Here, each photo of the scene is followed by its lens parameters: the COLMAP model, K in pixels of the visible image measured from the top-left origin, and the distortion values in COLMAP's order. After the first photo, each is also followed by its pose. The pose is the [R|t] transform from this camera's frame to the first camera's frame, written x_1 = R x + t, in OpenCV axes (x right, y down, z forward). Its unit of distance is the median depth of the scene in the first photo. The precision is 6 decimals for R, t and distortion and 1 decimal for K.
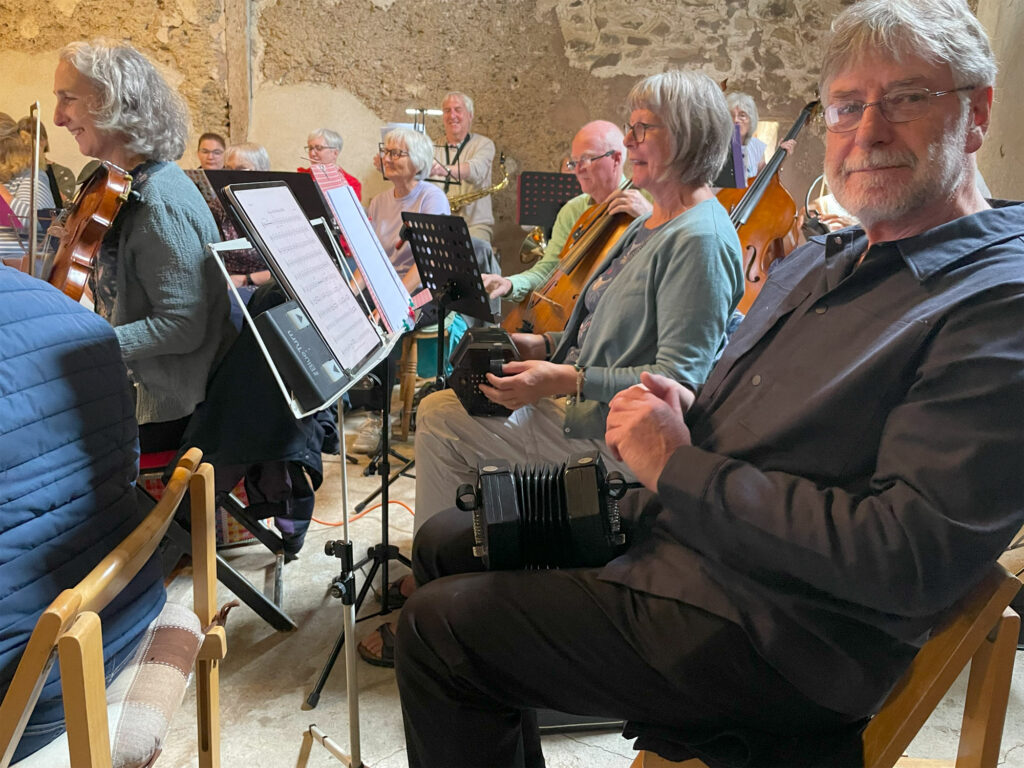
lens RADIAL K [[781.6, 0, 527.7], [0, 781.6, 376.5], [0, 0, 1]] dist [0.082935, -0.113299]
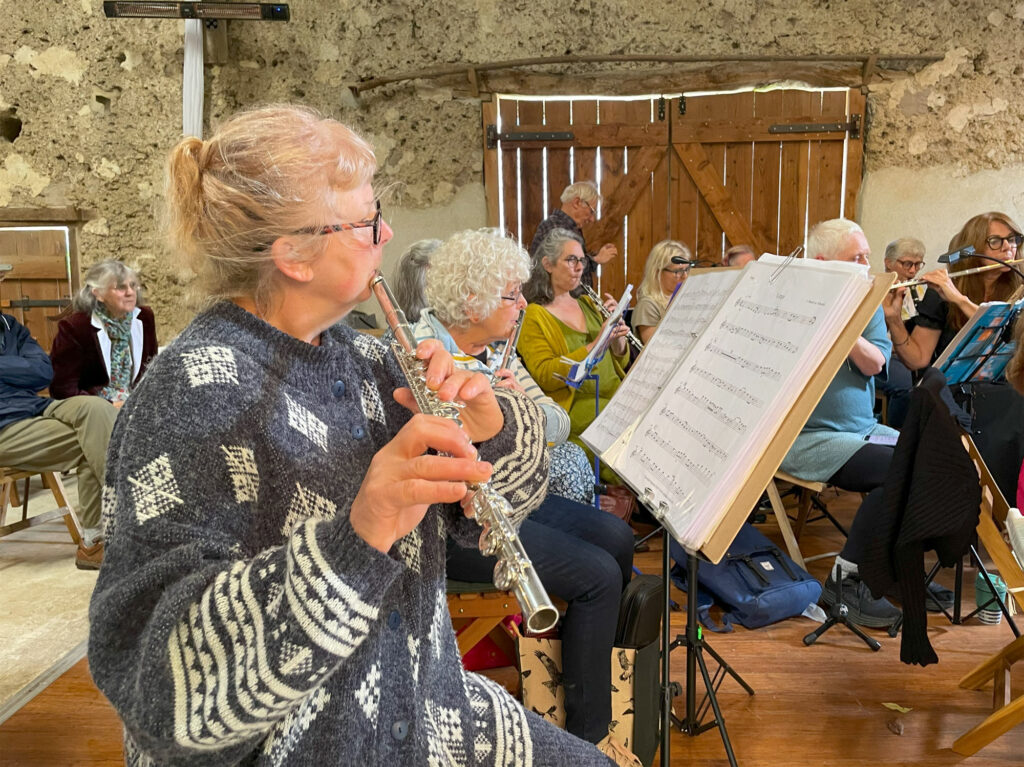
lens RADIAL K [[781.6, 0, 525.1], [0, 781.6, 378.2], [0, 0, 1]] dist [0.082935, -0.113299]
pose [[0.998566, -0.046057, -0.027280, -1.082879], [0.042251, 0.991050, -0.126628, -0.040335], [0.032868, 0.125294, 0.991575, 0.021912]]
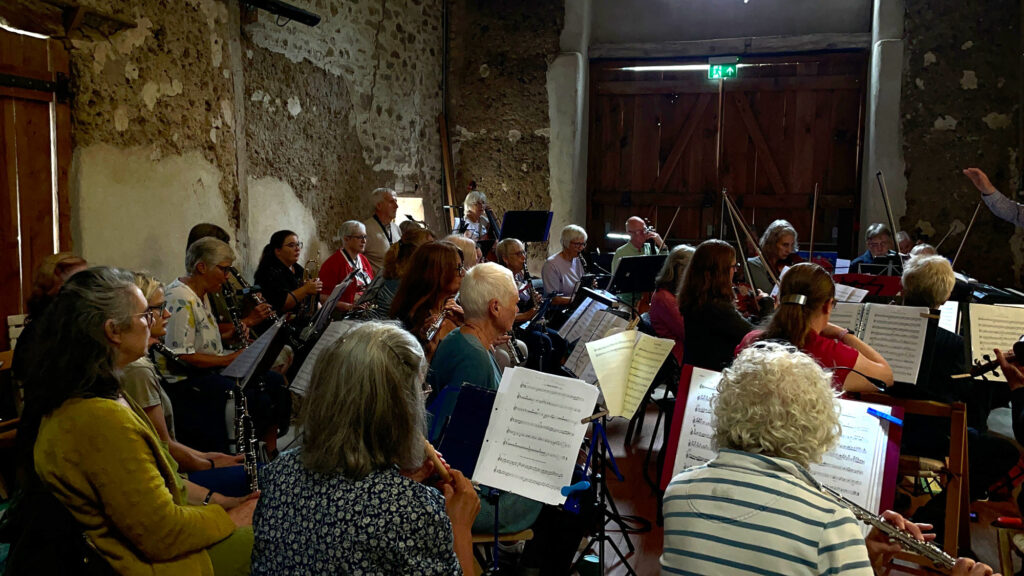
lens RADIAL K [[893.3, 0, 509.0], [0, 893.3, 271.9], [0, 0, 1]] dist [0.100128, -0.140576]
pose [[0.268104, -0.110172, 0.957070, -1.437881], [0.234472, 0.971029, 0.046096, -0.221123], [-0.934421, 0.212047, 0.286169, 0.347962]]
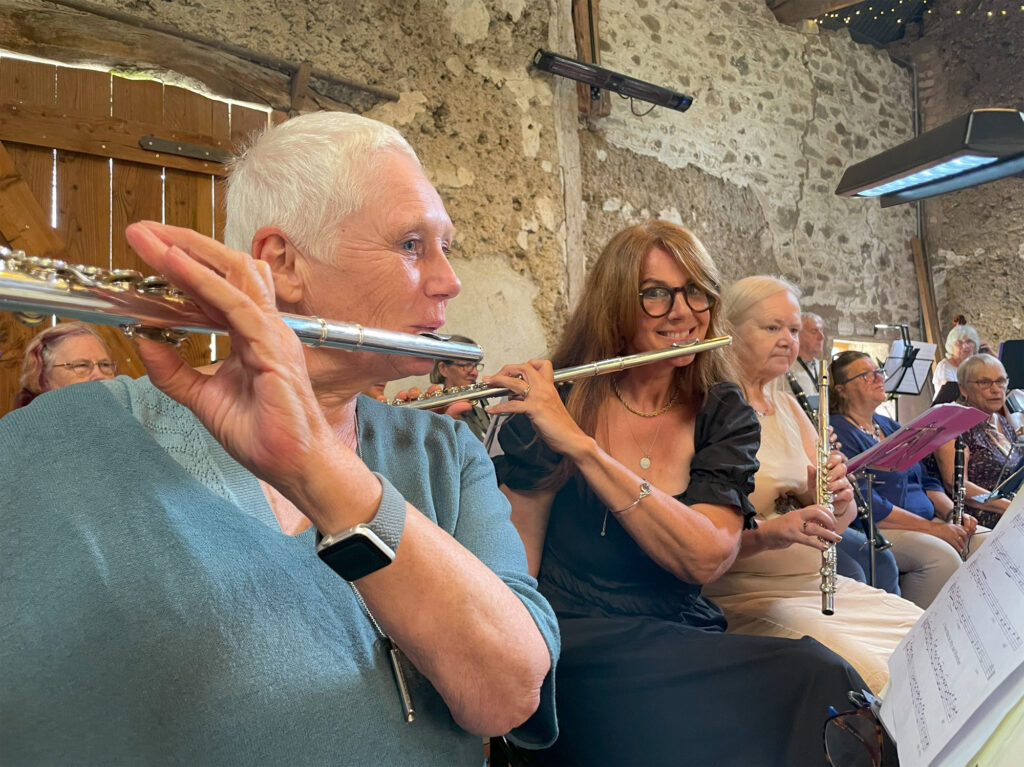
lens RADIAL K [[781.6, 0, 517.4], [0, 781.6, 377.6], [0, 0, 1]] dist [0.082935, -0.113299]
pose [[0.778145, -0.023971, 0.627627, -0.940785], [0.196920, 0.958199, -0.207549, -0.129364], [-0.596417, 0.285095, 0.750338, 0.435539]]
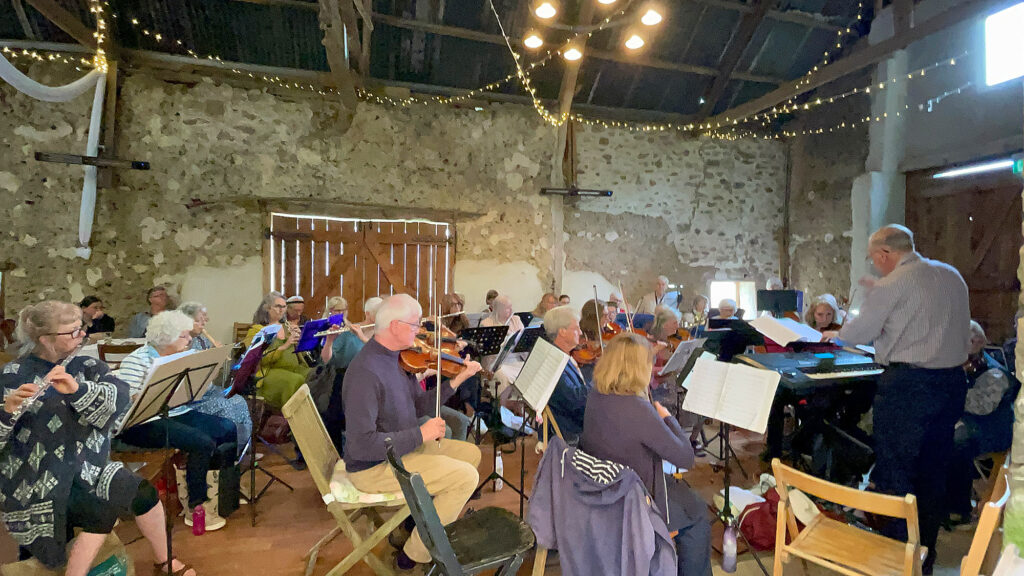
lens RADIAL K [[489.1, 0, 510.7], [0, 489.1, 286.8], [0, 0, 1]] dist [0.084765, -0.004848]
pose [[0.964436, -0.023149, 0.263300, -0.885973], [0.082218, 0.973013, -0.215606, -0.025448], [-0.251203, 0.229586, 0.940312, -0.319698]]
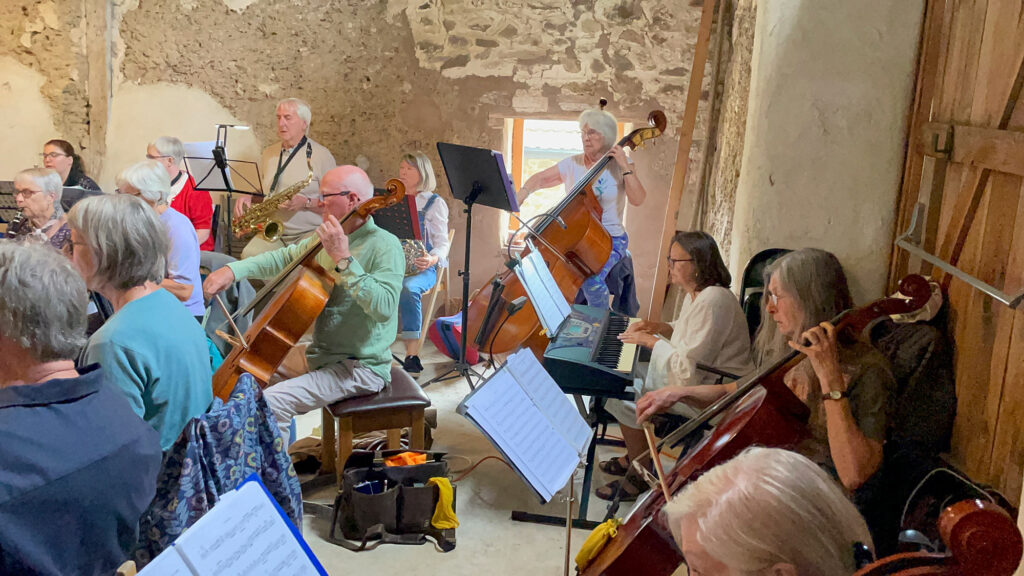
lens RADIAL K [[893.3, 0, 510.1], [0, 893.3, 281.5], [0, 0, 1]] dist [0.100128, -0.140576]
pose [[0.994891, 0.020311, -0.098895, 0.285704], [-0.026116, 0.997989, -0.057763, -0.061477], [0.097523, 0.060051, 0.993420, -0.097519]]
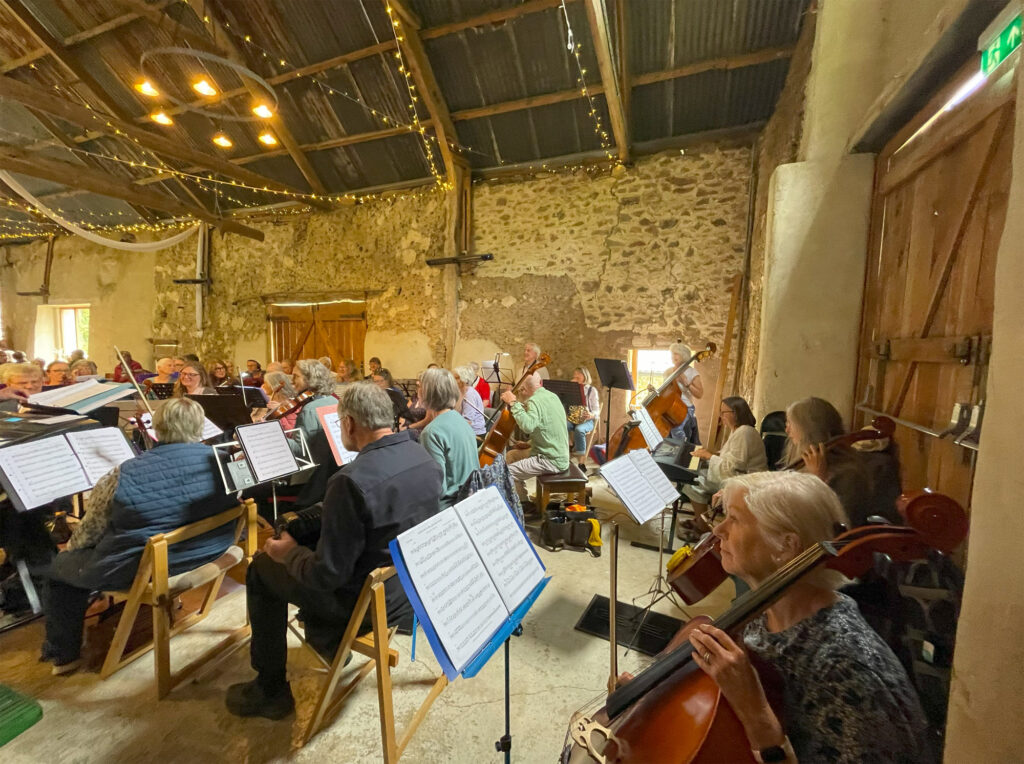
lens RADIAL K [[419.4, 0, 511.9], [0, 419.4, 383.7], [0, 0, 1]] dist [-0.005049, -0.002065]
pose [[0.928899, 0.008604, -0.370234, 0.285984], [-0.075018, 0.983376, -0.165363, -0.042250], [0.362656, 0.181379, 0.914102, -0.077188]]
